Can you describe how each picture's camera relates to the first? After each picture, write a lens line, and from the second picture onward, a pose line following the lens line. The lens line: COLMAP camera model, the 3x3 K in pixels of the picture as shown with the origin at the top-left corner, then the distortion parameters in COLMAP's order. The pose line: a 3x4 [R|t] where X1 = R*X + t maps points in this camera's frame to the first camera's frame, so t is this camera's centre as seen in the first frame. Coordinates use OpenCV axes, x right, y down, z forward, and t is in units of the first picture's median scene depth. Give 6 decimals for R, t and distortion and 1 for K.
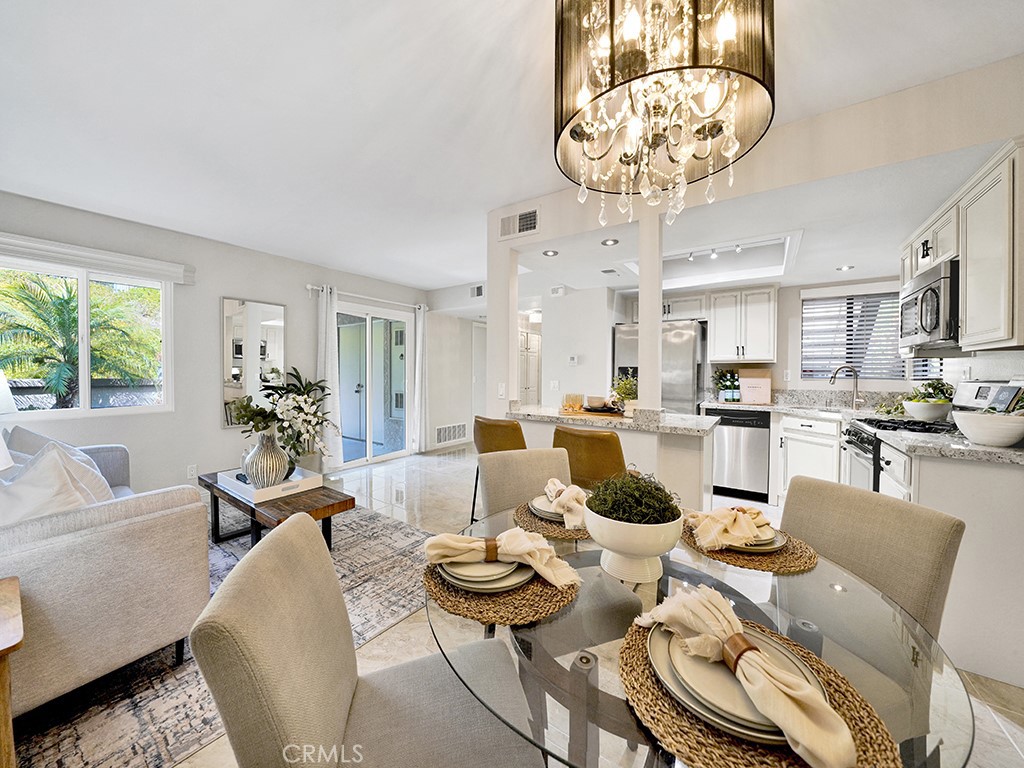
lens RADIAL K [[358.5, 0, 511.3], [0, 358.5, 374.3], [0, 0, 1]] dist [-0.028173, 0.003054]
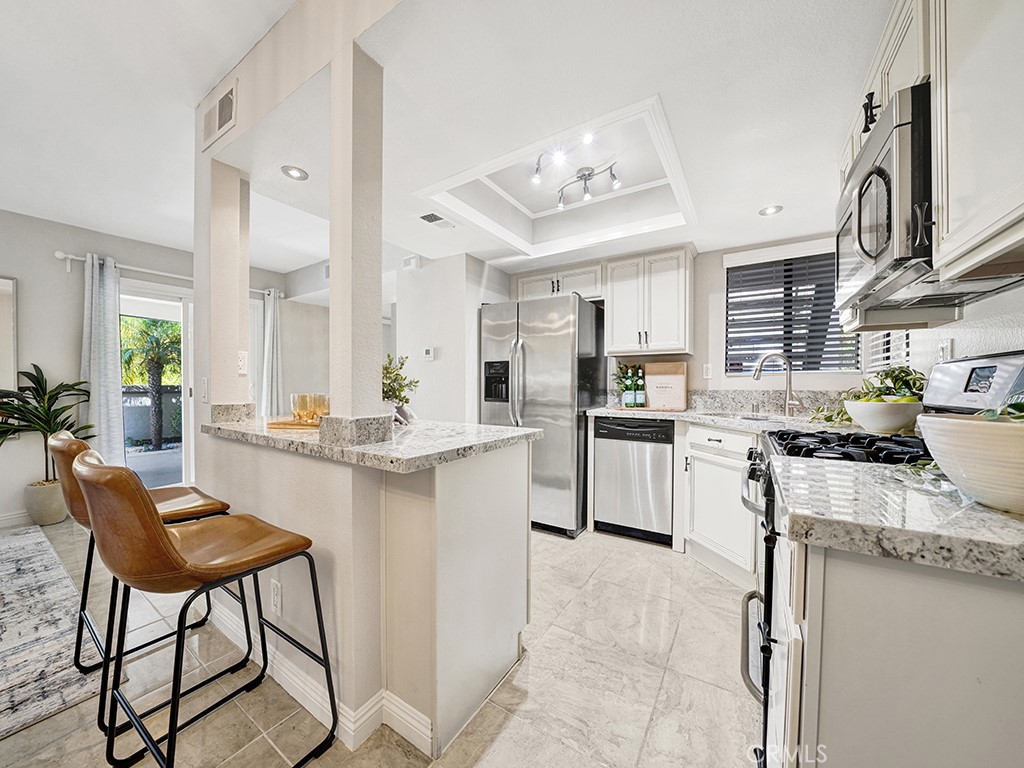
lens RADIAL K [[358.5, 0, 506.8], [0, 358.5, 387.3], [0, 0, 1]] dist [-0.028173, 0.003054]
pose [[0.999694, -0.007683, 0.023508, 0.347982], [0.007554, 0.999956, 0.005581, 0.030505], [-0.023550, -0.005402, 0.999708, 0.267290]]
